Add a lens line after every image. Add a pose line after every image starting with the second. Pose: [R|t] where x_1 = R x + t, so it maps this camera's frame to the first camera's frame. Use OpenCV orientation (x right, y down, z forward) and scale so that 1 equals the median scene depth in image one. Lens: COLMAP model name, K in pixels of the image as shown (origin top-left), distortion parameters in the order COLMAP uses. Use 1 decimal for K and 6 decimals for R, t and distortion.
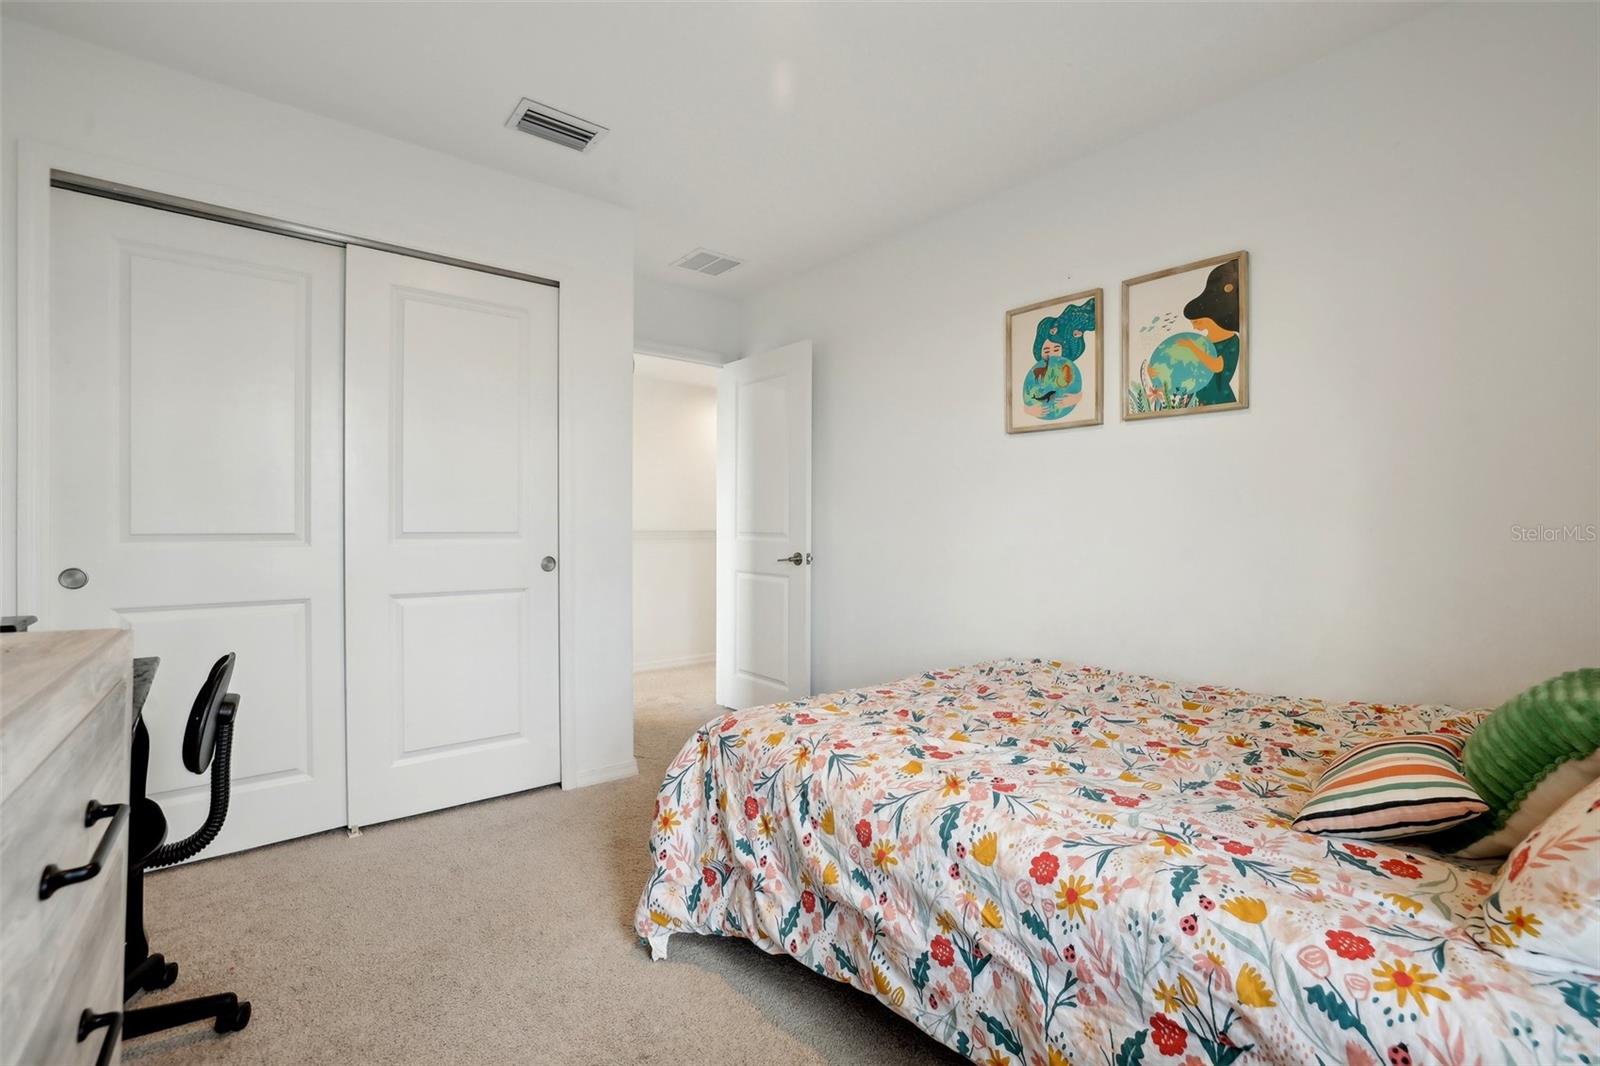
lens RADIAL K [[688.0, 0, 788.1], [0, 688.0, 532.5], [0, 0, 1]] dist [-0.014044, 0.000111]
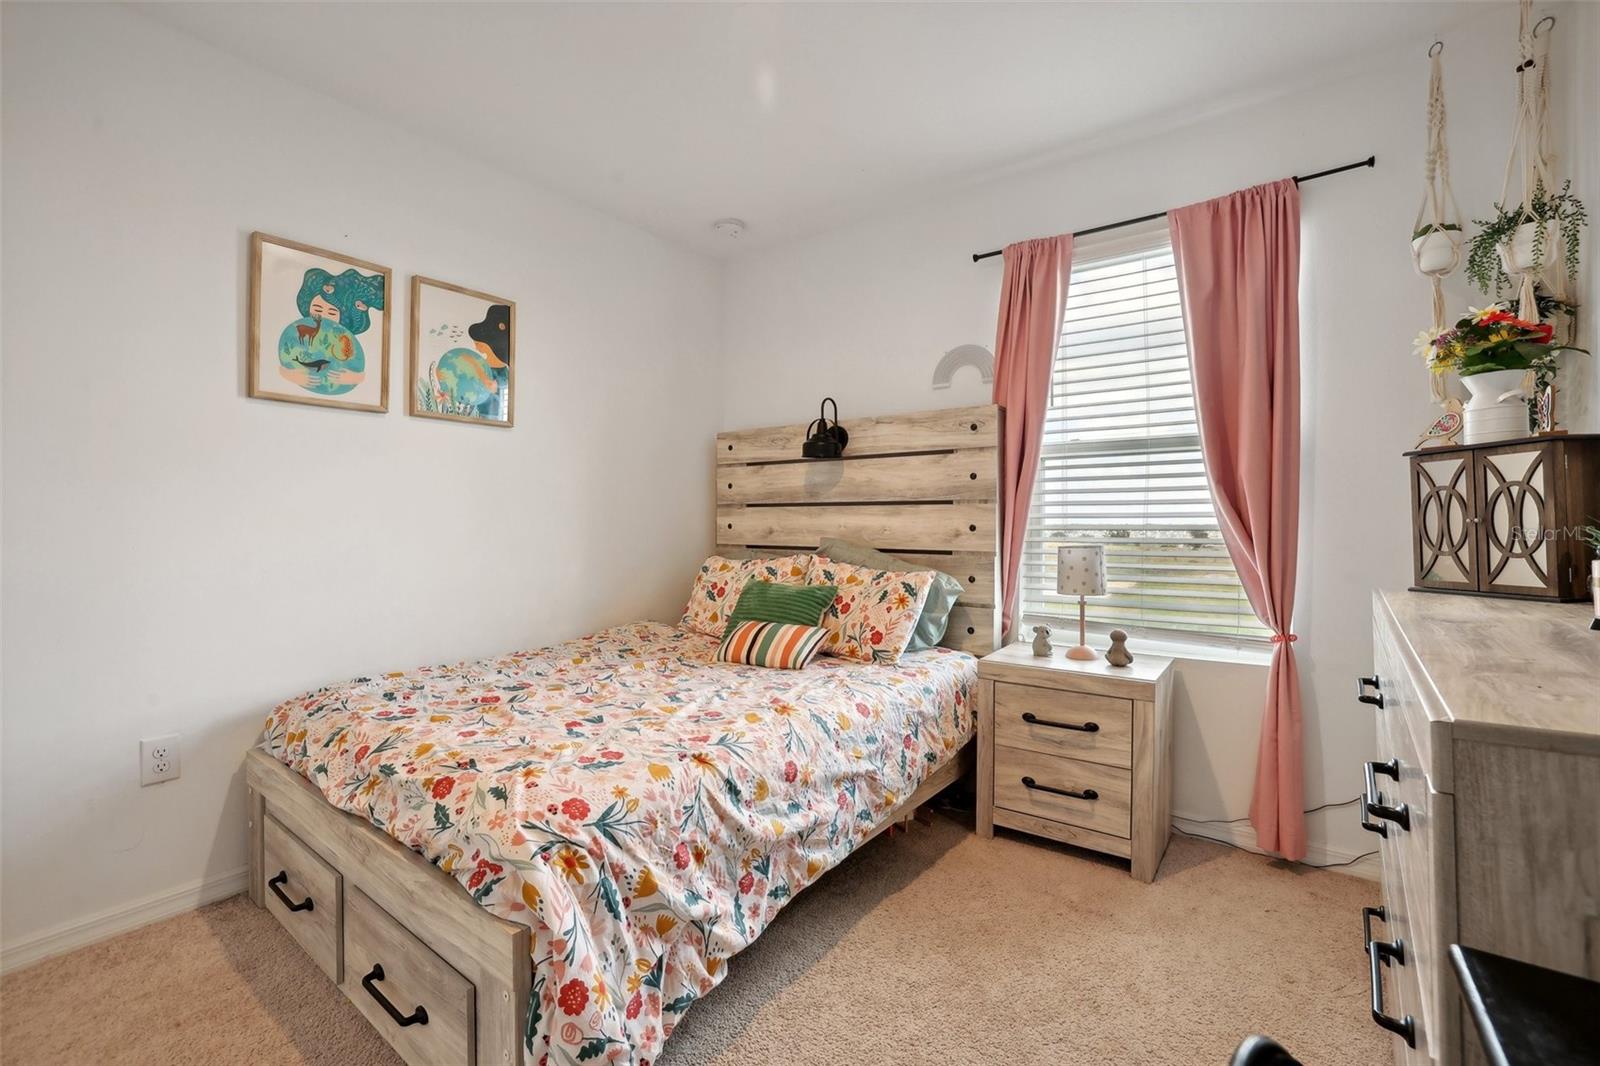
lens RADIAL K [[698.5, 0, 796.6], [0, 698.5, 521.5], [0, 0, 1]] dist [-0.045695, 0.019171]
pose [[-0.228897, 0.000350, 0.973450, -0.619327], [0.011542, 0.999931, 0.002354, -0.006851], [-0.973382, 0.011775, -0.228886, 0.712407]]
